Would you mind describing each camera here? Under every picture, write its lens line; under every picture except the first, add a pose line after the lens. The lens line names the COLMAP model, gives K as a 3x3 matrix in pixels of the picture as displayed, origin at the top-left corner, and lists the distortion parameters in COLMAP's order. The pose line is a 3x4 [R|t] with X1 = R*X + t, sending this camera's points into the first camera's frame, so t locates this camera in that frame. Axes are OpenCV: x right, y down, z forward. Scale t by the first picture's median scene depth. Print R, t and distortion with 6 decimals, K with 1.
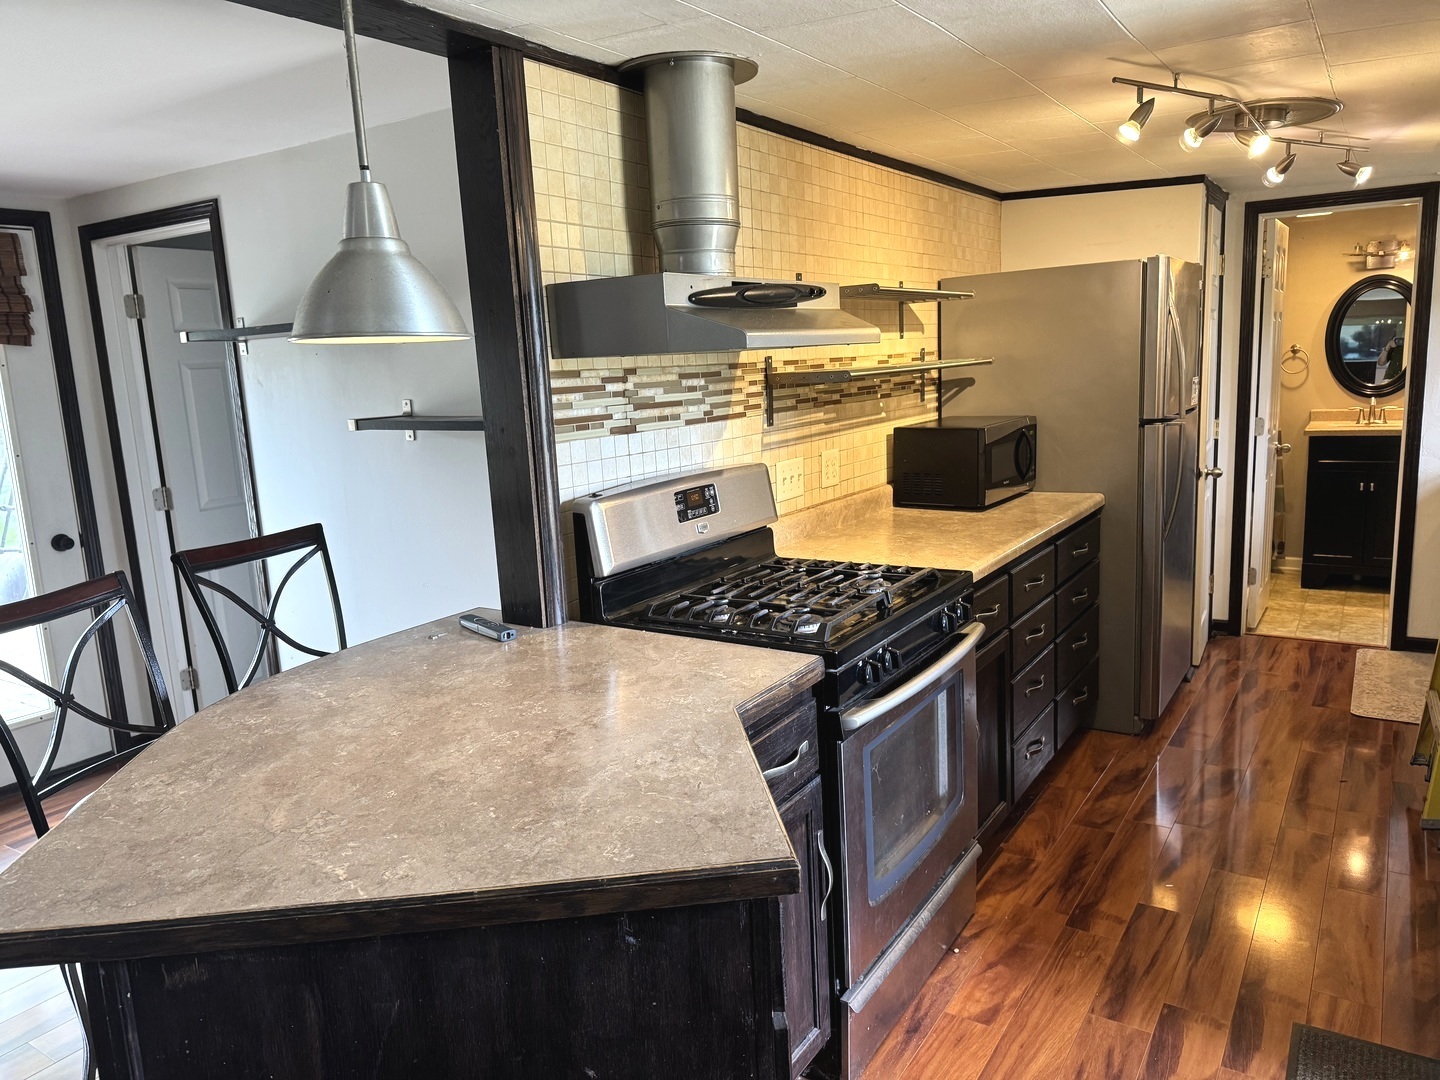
lens RADIAL K [[1017.5, 0, 718.7], [0, 1017.5, 537.7], [0, 0, 1]] dist [0.006052, -0.000810]
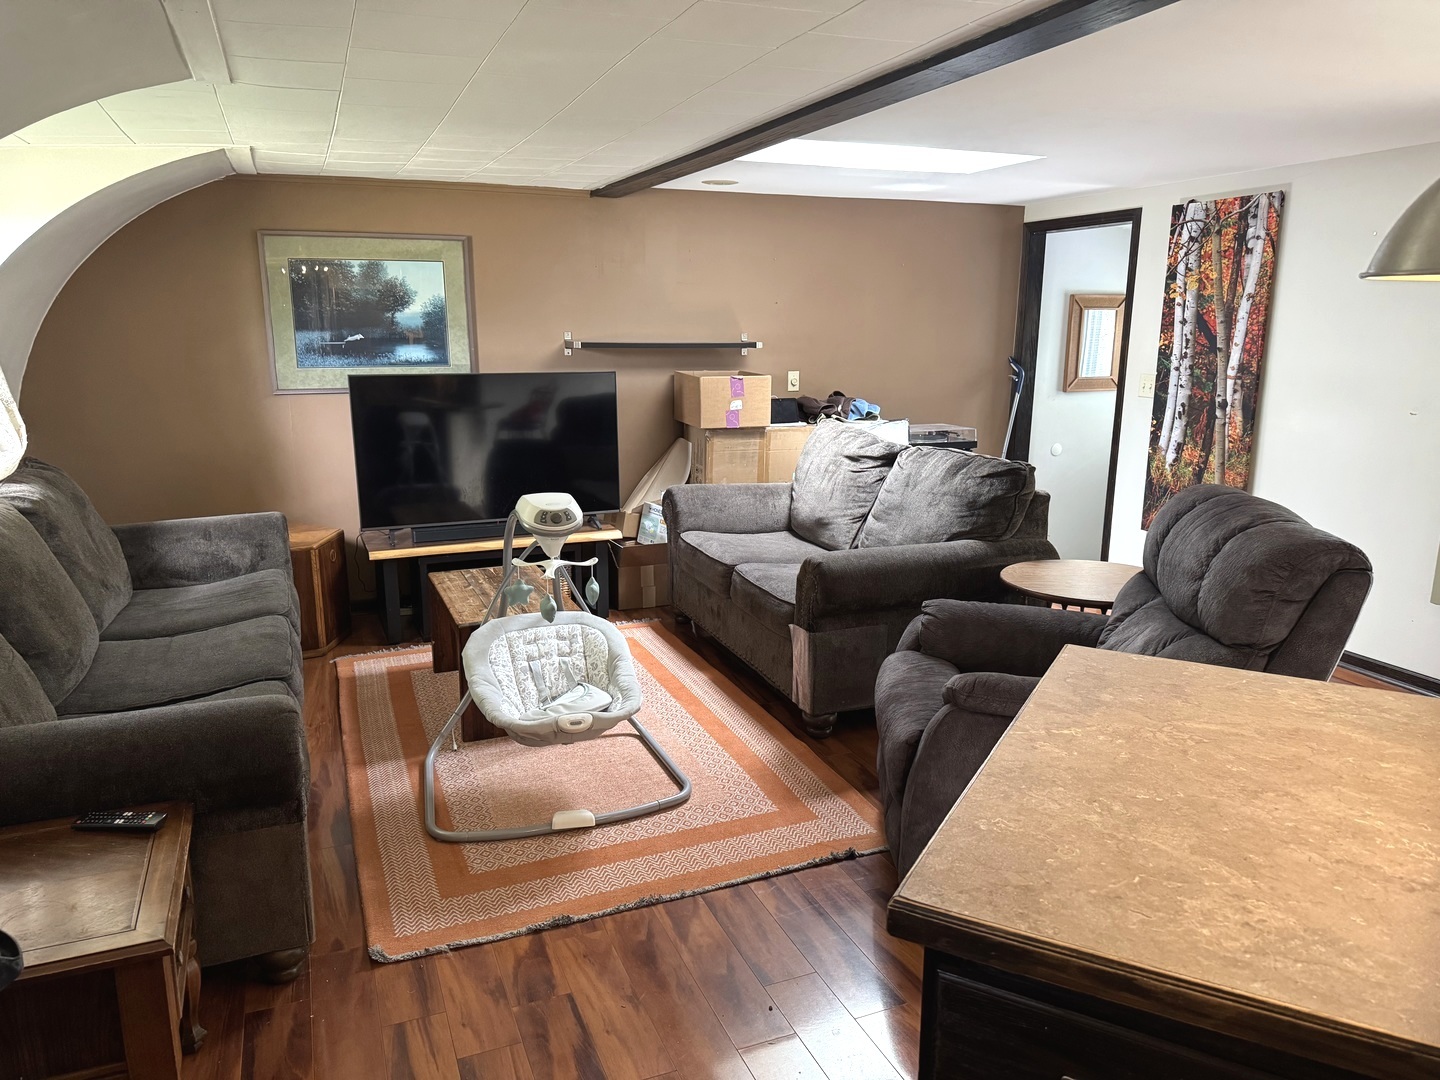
lens RADIAL K [[1017.5, 0, 718.7], [0, 1017.5, 542.6], [0, 0, 1]] dist [0.006052, -0.000810]
pose [[-0.576805, 0.209101, -0.789666, 0.684638], [-0.128787, 0.931316, 0.340682, -0.210460], [0.806666, 0.298206, -0.510258, 1.090723]]
